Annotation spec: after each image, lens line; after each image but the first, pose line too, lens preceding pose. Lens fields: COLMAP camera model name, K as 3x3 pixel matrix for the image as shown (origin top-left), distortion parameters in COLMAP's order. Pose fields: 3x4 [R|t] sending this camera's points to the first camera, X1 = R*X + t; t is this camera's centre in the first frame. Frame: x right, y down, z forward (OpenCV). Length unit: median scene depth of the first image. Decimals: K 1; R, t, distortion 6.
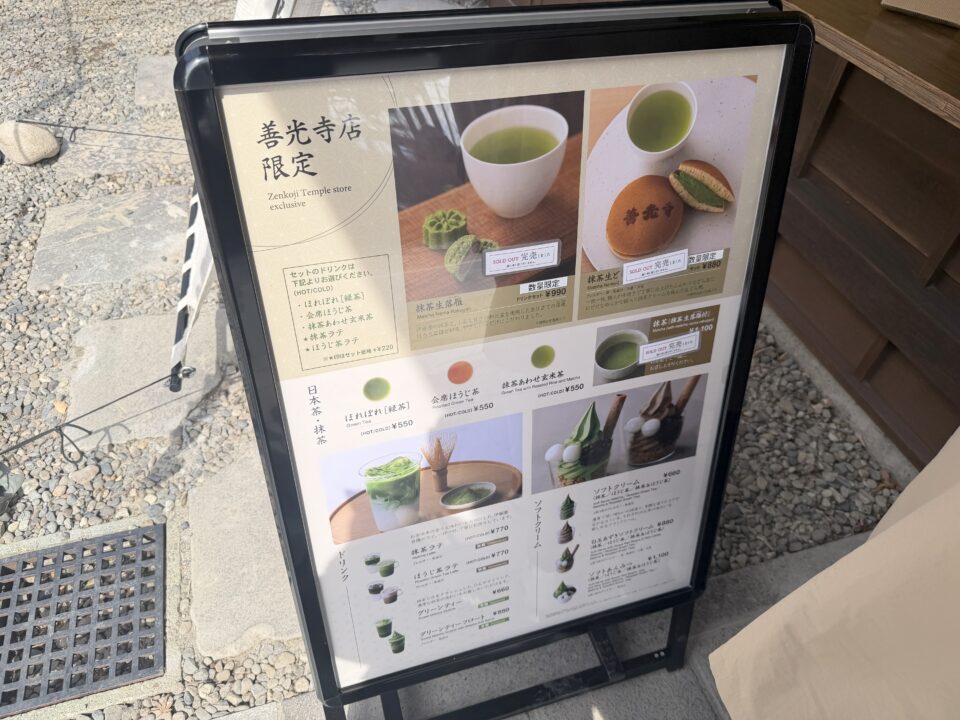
lens RADIAL K [[681.3, 0, 472.6], [0, 681.3, 365.8], [0, 0, 1]] dist [0.022899, -0.041128]
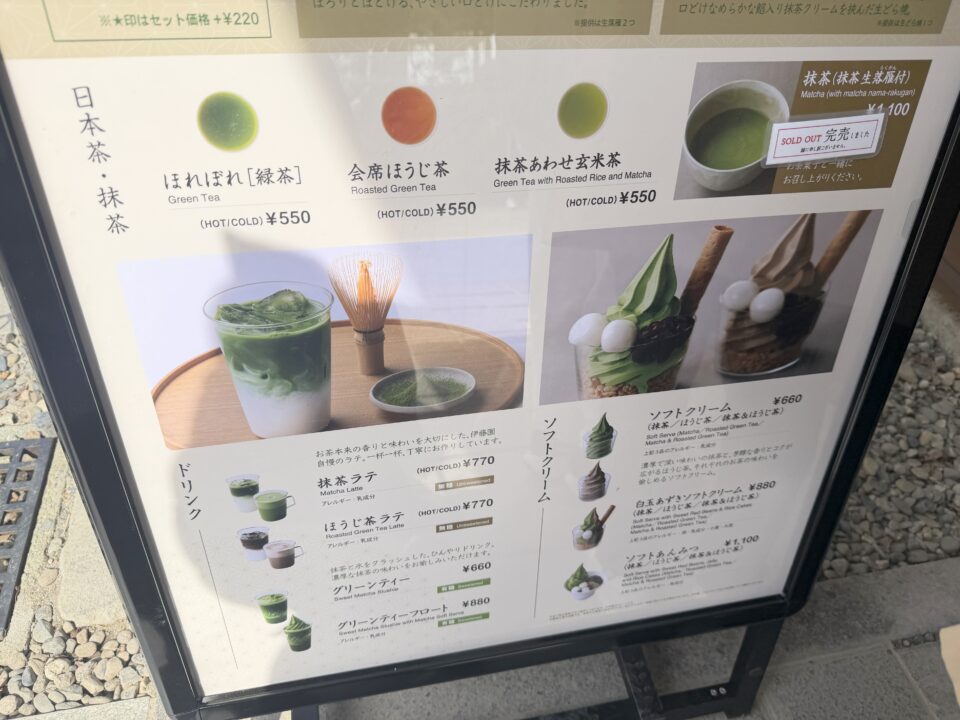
lens RADIAL K [[681.3, 0, 472.4], [0, 681.3, 369.0], [0, 0, 1]] dist [0.022899, -0.041128]
pose [[0.994491, 0.086239, -0.059578, 0.059684], [-0.084899, 0.996084, 0.024672, 0.144633], [0.061472, -0.019478, 0.997919, 0.416807]]
